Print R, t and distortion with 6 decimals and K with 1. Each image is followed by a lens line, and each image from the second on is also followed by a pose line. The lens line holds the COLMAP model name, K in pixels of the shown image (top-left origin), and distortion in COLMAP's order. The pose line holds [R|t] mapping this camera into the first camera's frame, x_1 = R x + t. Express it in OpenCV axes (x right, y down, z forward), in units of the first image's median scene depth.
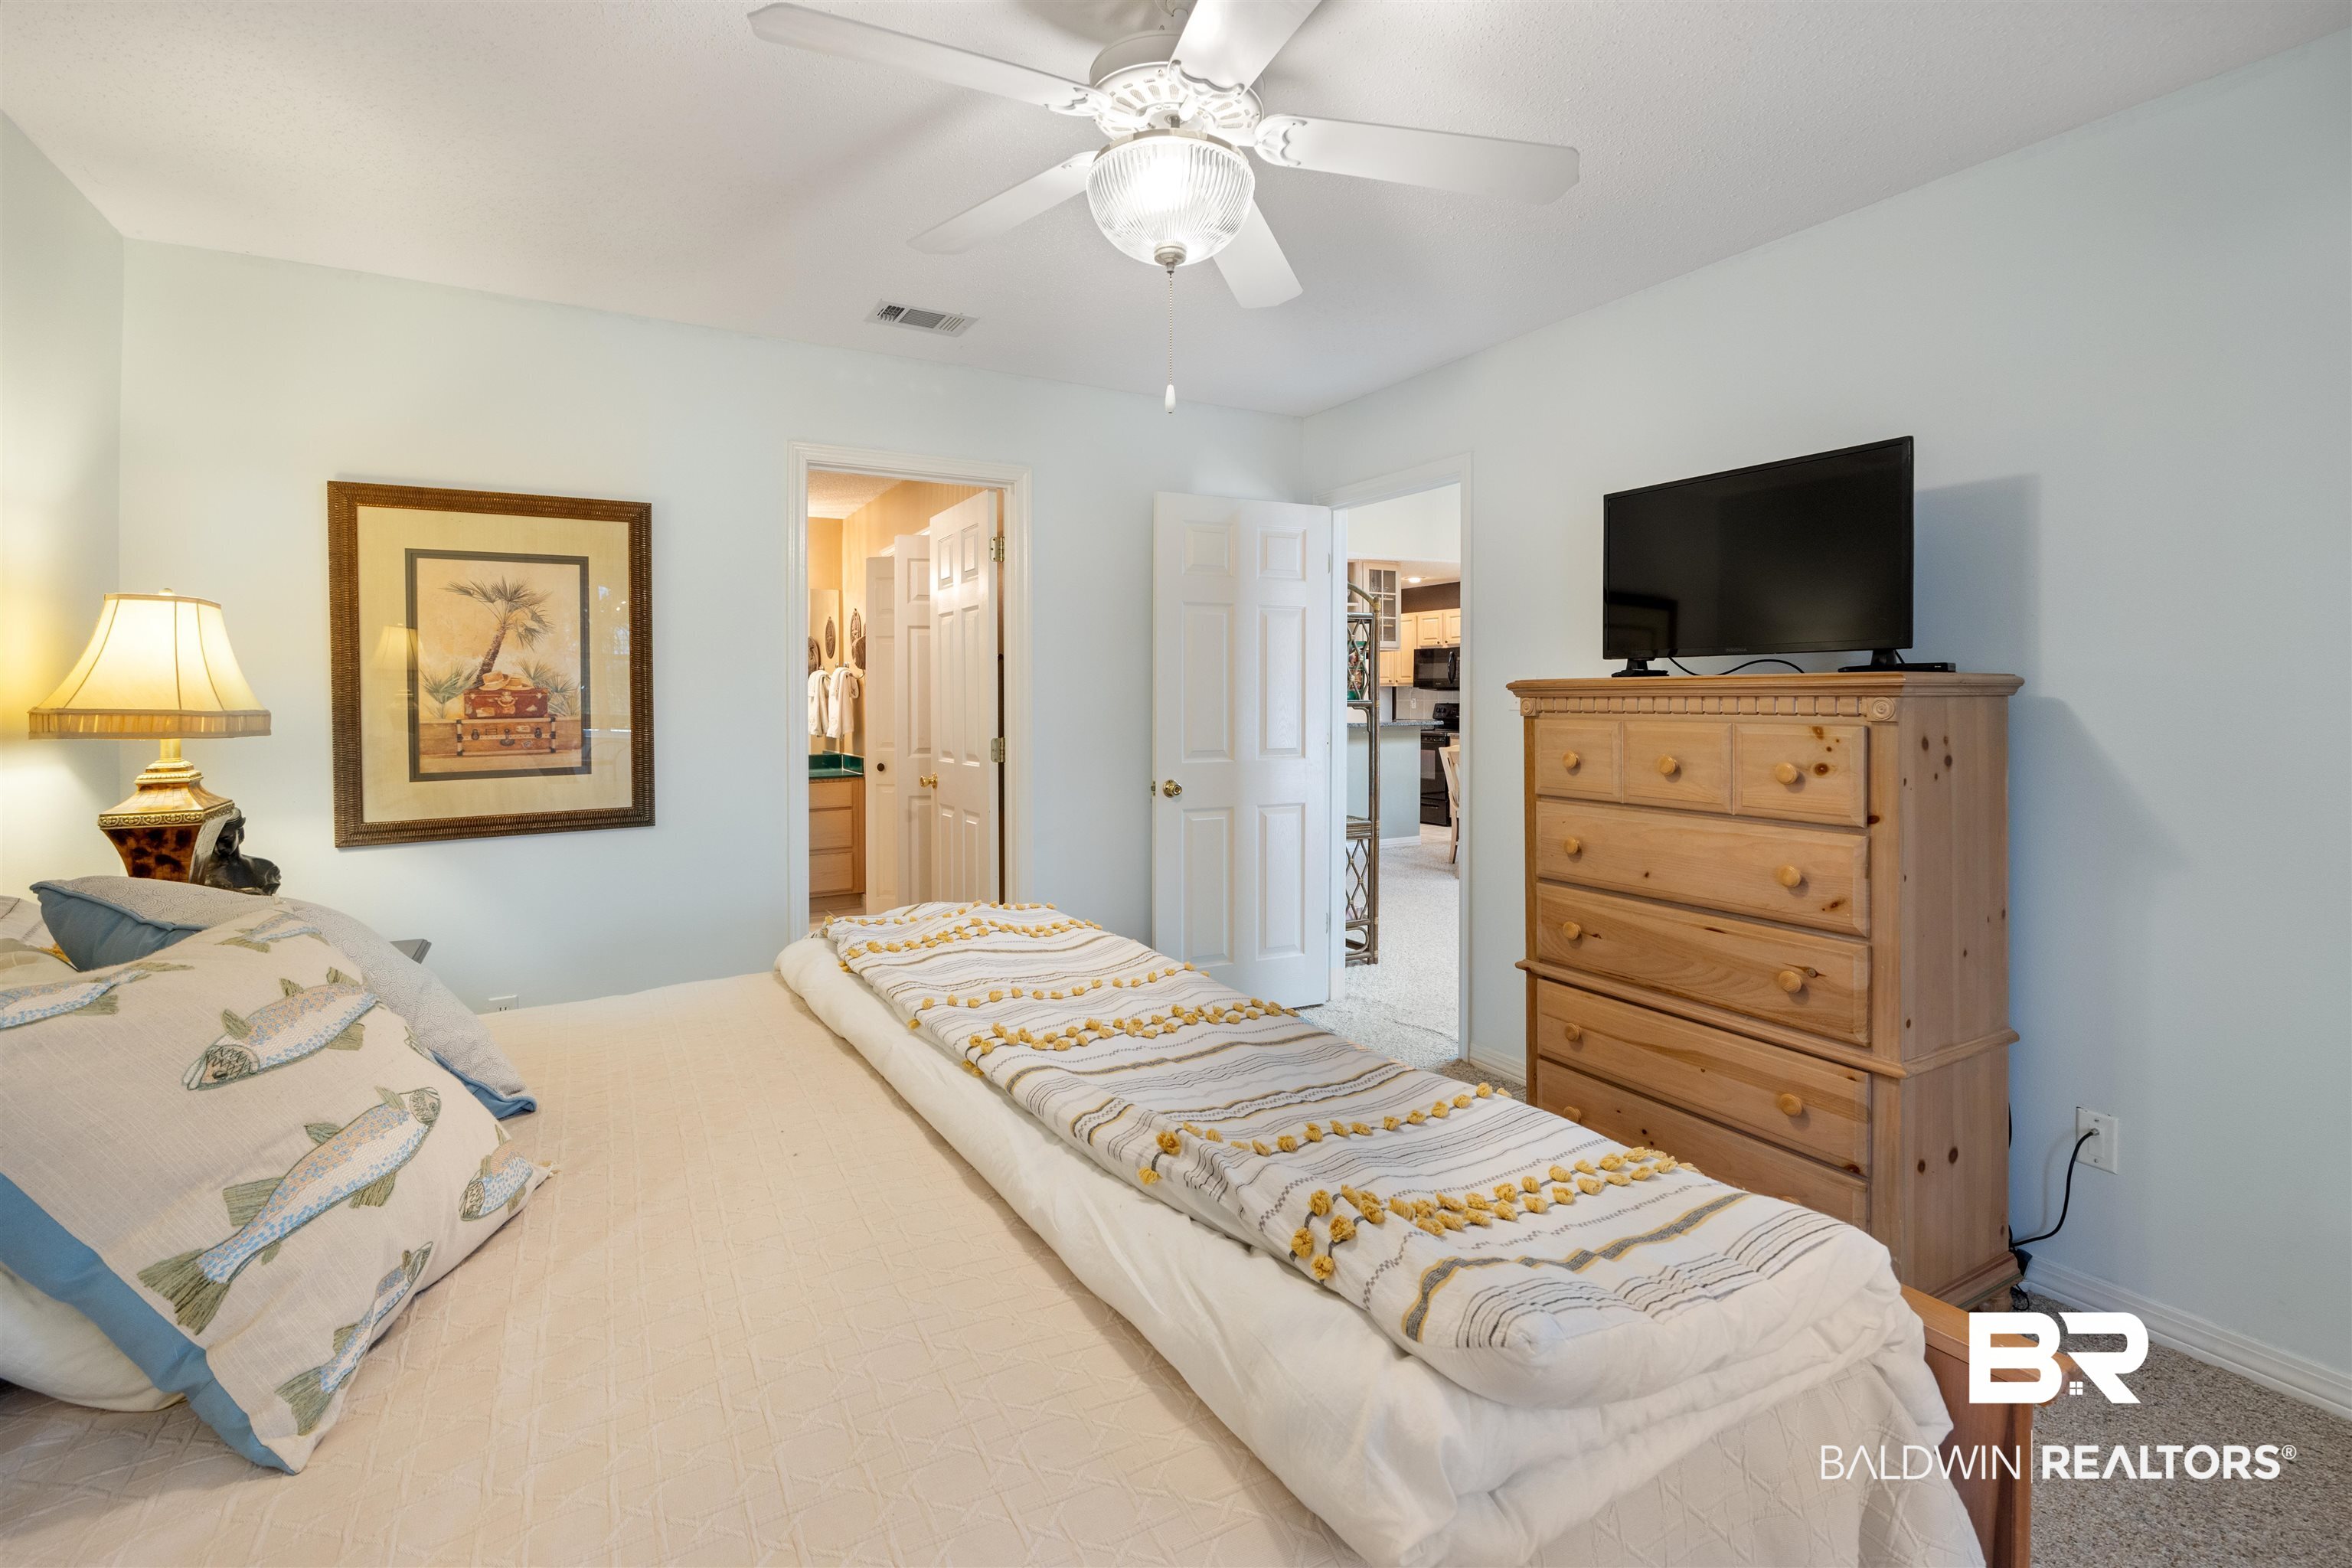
lens RADIAL K [[1057.0, 0, 1174.4], [0, 1057.0, 729.6], [0, 0, 1]] dist [-0.008139, 0.000013]
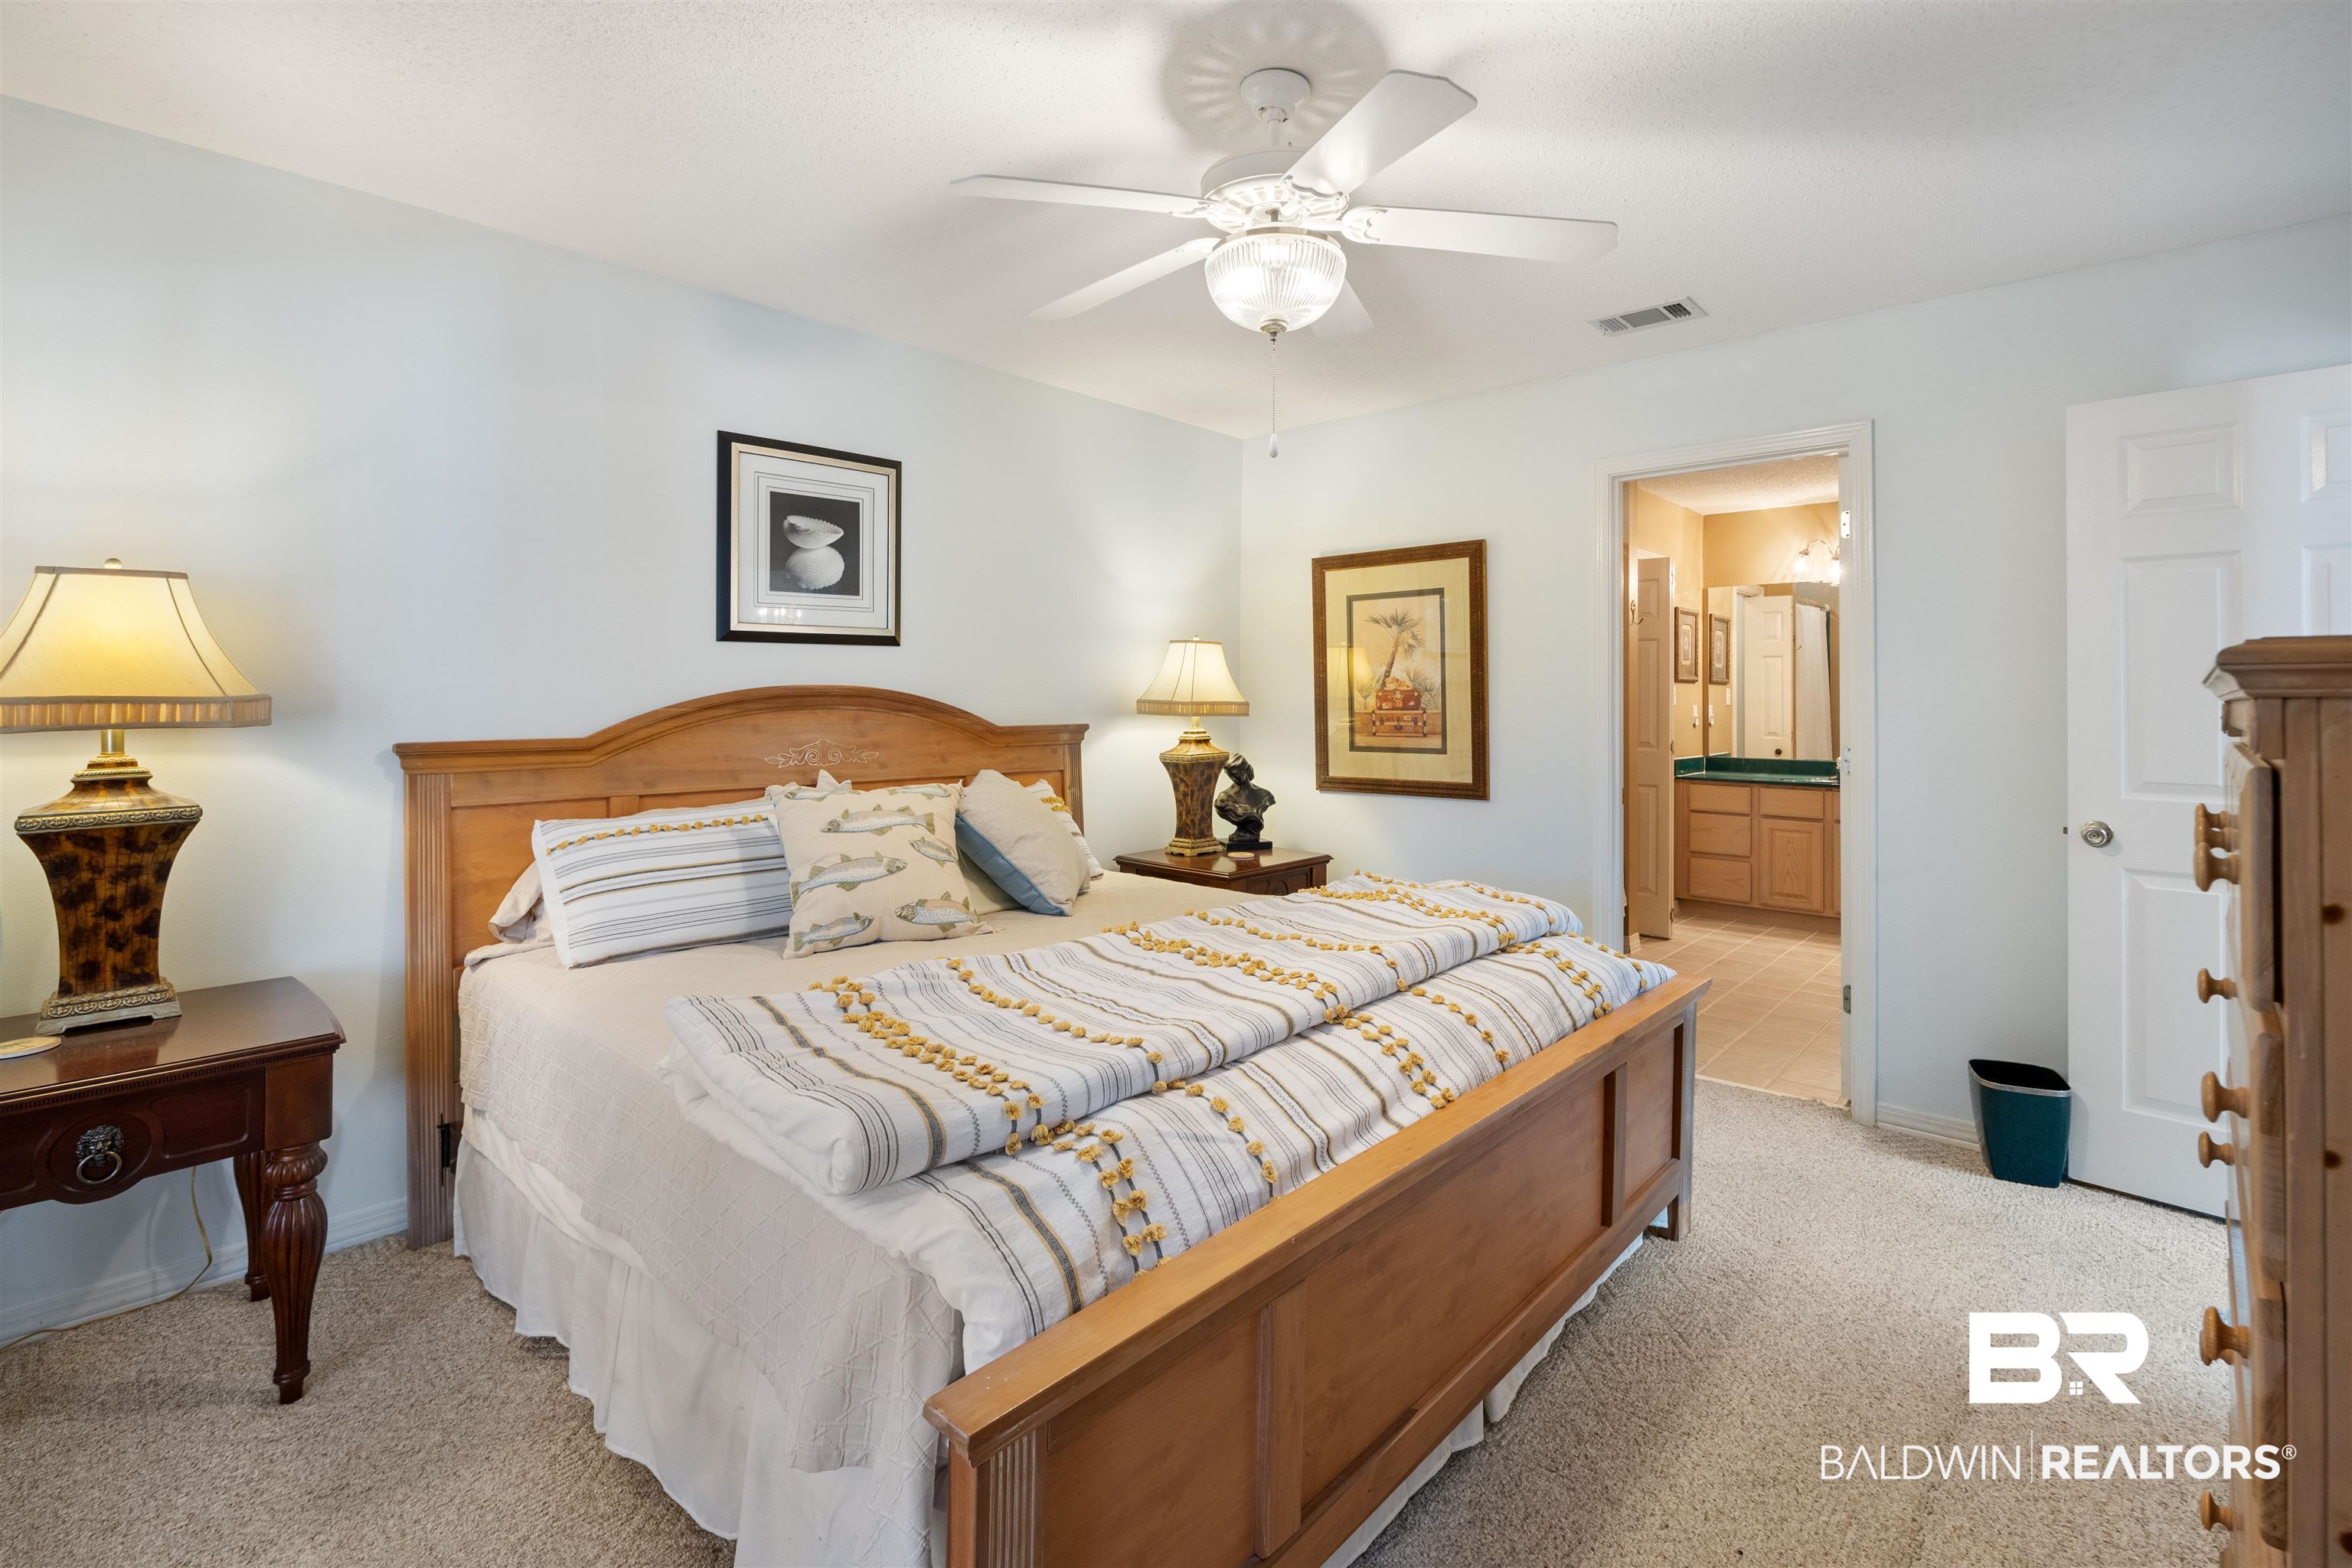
lens RADIAL K [[1057.0, 0, 1174.4], [0, 1057.0, 729.6], [0, 0, 1]] dist [-0.008139, 0.000013]
pose [[0.297656, 0.035609, -0.954009, 0.614310], [-0.032117, 0.999112, 0.027272, -0.013815], [0.954133, 0.022522, 0.298536, 0.305512]]
